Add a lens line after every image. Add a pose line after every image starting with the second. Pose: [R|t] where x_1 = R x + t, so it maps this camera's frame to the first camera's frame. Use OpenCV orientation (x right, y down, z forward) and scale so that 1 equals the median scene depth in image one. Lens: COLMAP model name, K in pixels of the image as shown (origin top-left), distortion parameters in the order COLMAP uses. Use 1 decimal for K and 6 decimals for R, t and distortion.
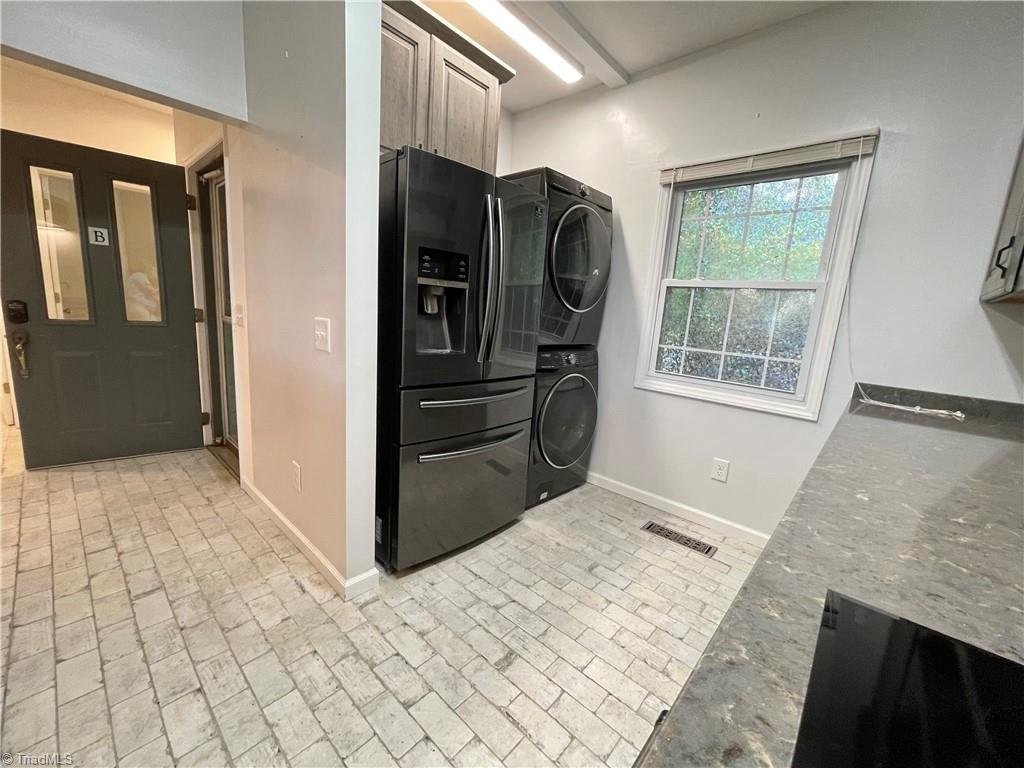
lens RADIAL K [[410.5, 0, 509.0], [0, 410.5, 383.5], [0, 0, 1]] dist [-0.003284, 0.000136]
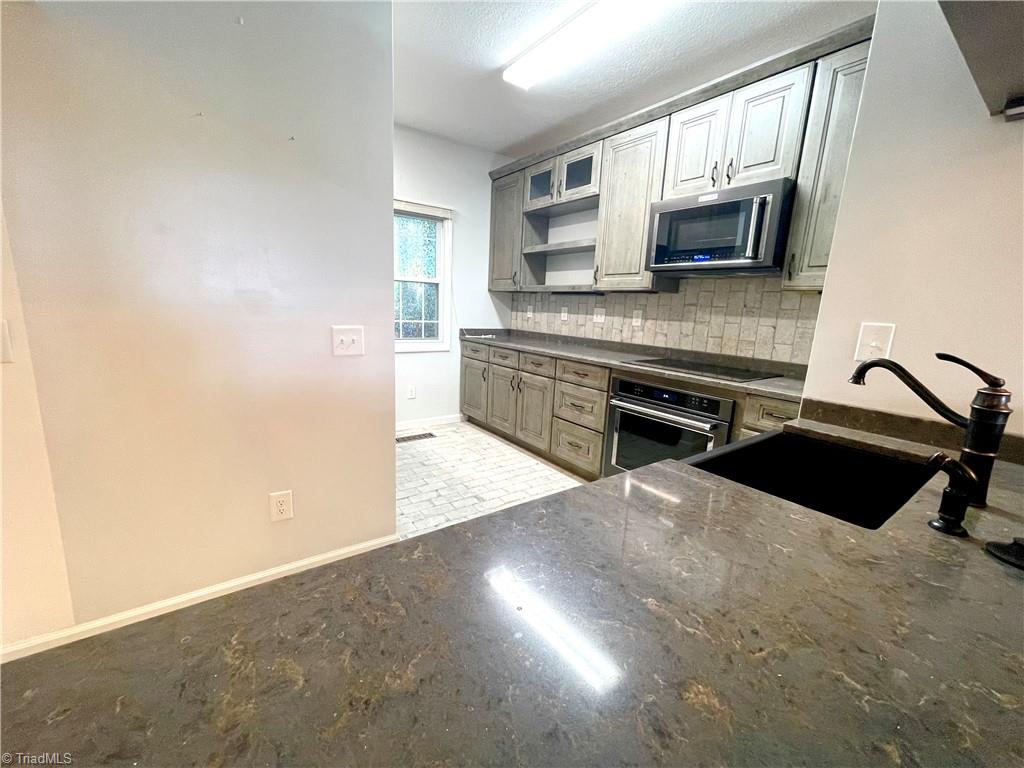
lens RADIAL K [[410.5, 0, 506.7], [0, 410.5, 384.8], [0, 0, 1]] dist [-0.003284, 0.000136]
pose [[0.208547, -0.245800, 0.946621, -1.129935], [0.142077, 0.965249, 0.219336, -0.146319], [-0.967637, 0.088751, 0.236223, 0.277151]]
